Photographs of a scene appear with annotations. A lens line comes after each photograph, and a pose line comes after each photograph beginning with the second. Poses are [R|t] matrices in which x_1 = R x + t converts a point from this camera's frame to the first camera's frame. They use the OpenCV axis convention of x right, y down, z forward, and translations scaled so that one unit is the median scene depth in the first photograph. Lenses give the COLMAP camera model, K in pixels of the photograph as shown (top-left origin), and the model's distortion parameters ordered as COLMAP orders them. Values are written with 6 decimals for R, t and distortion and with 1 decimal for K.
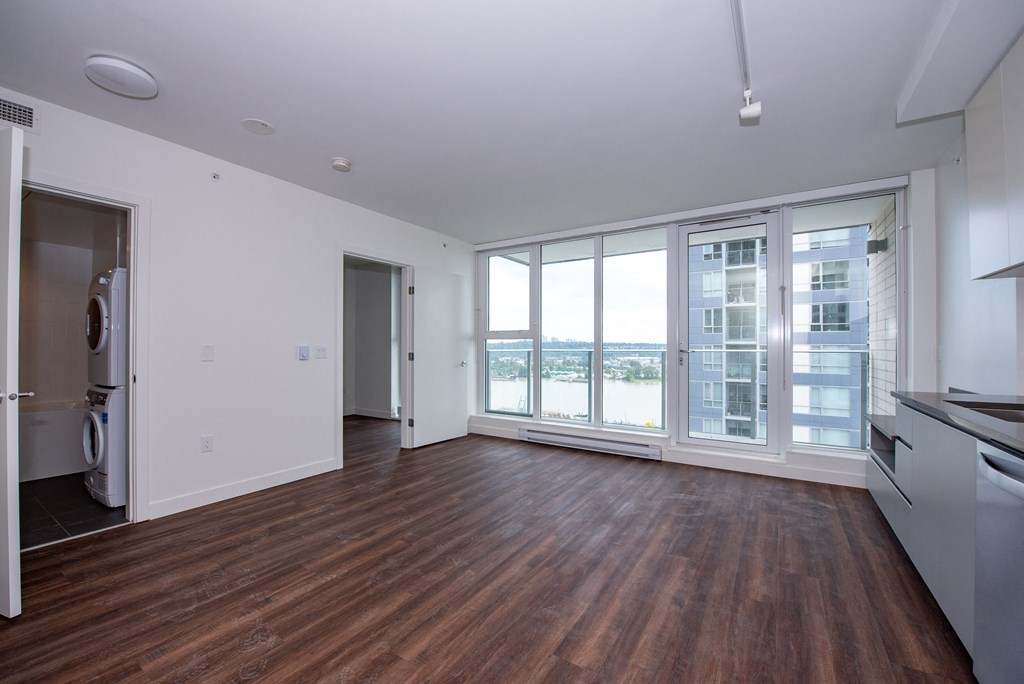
lens RADIAL K [[415.3, 0, 508.6], [0, 415.3, 345.1], [0, 0, 1]] dist [-0.016501, -0.000111]
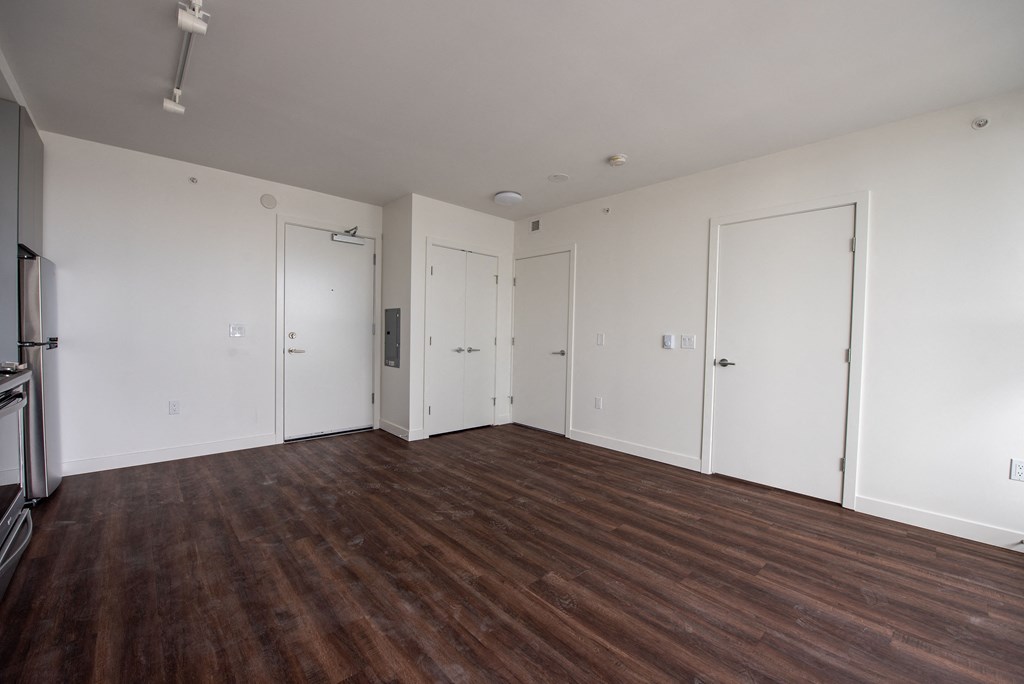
lens RADIAL K [[407.2, 0, 508.4], [0, 407.2, 345.5], [0, 0, 1]] dist [-0.015735, -0.000471]
pose [[-0.242599, 0.023280, -0.969847, 0.951623], [-0.016297, 0.999473, 0.028068, 0.010713], [0.969990, 0.022615, -0.242092, 1.413790]]
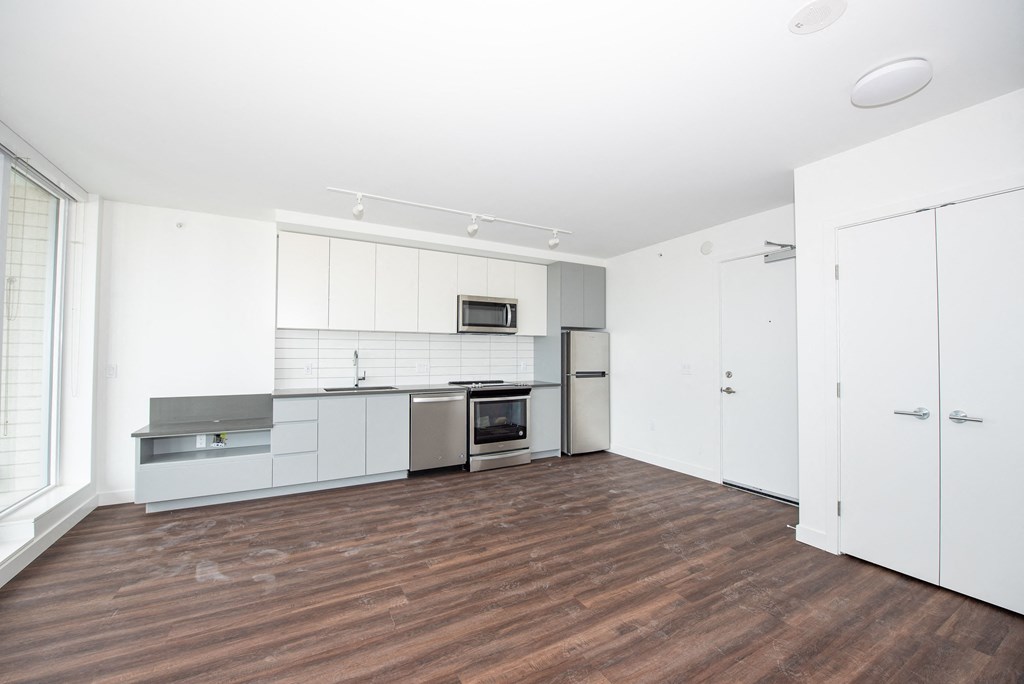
lens RADIAL K [[407.2, 0, 508.4], [0, 407.2, 345.5], [0, 0, 1]] dist [-0.015735, -0.000471]
pose [[-0.883810, 0.005917, 0.467808, -0.574130], [-0.006997, 0.999641, -0.025863, -0.041386], [-0.467793, -0.026131, -0.883451, 2.038392]]
